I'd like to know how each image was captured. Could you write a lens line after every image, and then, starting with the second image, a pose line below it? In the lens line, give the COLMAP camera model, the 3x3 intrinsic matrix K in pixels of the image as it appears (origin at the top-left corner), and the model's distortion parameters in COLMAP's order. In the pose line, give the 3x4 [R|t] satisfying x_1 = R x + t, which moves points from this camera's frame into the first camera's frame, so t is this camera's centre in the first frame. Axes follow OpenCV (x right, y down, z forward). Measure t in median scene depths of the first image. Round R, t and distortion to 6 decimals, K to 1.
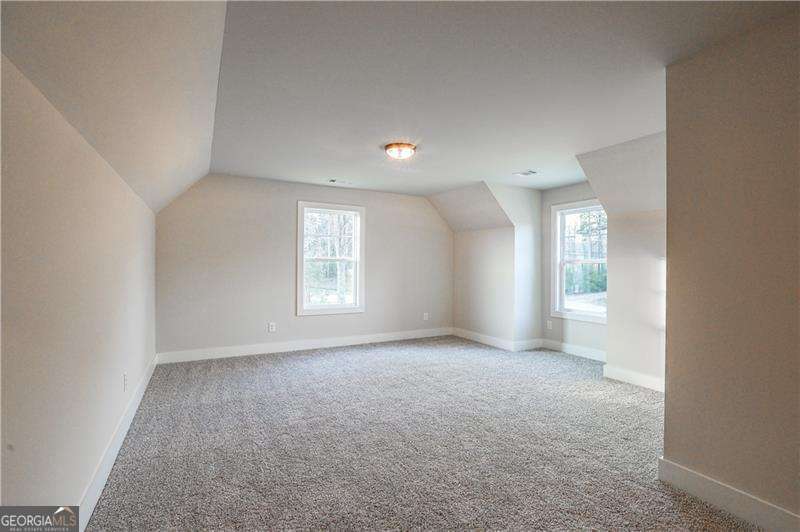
lens RADIAL K [[348.6, 0, 405.0], [0, 348.6, 267.1], [0, 0, 1]] dist [-0.020419, 0.005087]
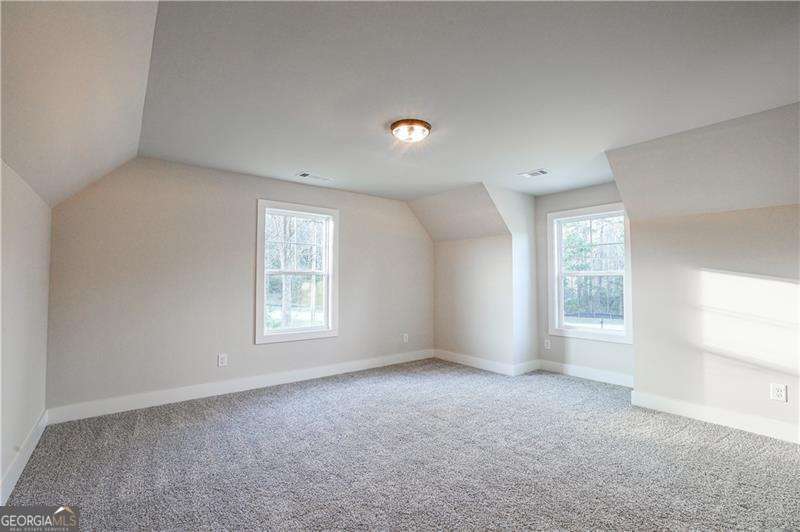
lens RADIAL K [[348.6, 0, 402.9], [0, 348.6, 266.4], [0, 0, 1]] dist [-0.020419, 0.005087]
pose [[0.988175, 0.000471, 0.153329, -0.111816], [0.006097, 0.999084, -0.042366, 0.000649], [-0.153209, 0.042800, 0.987267, 0.184062]]
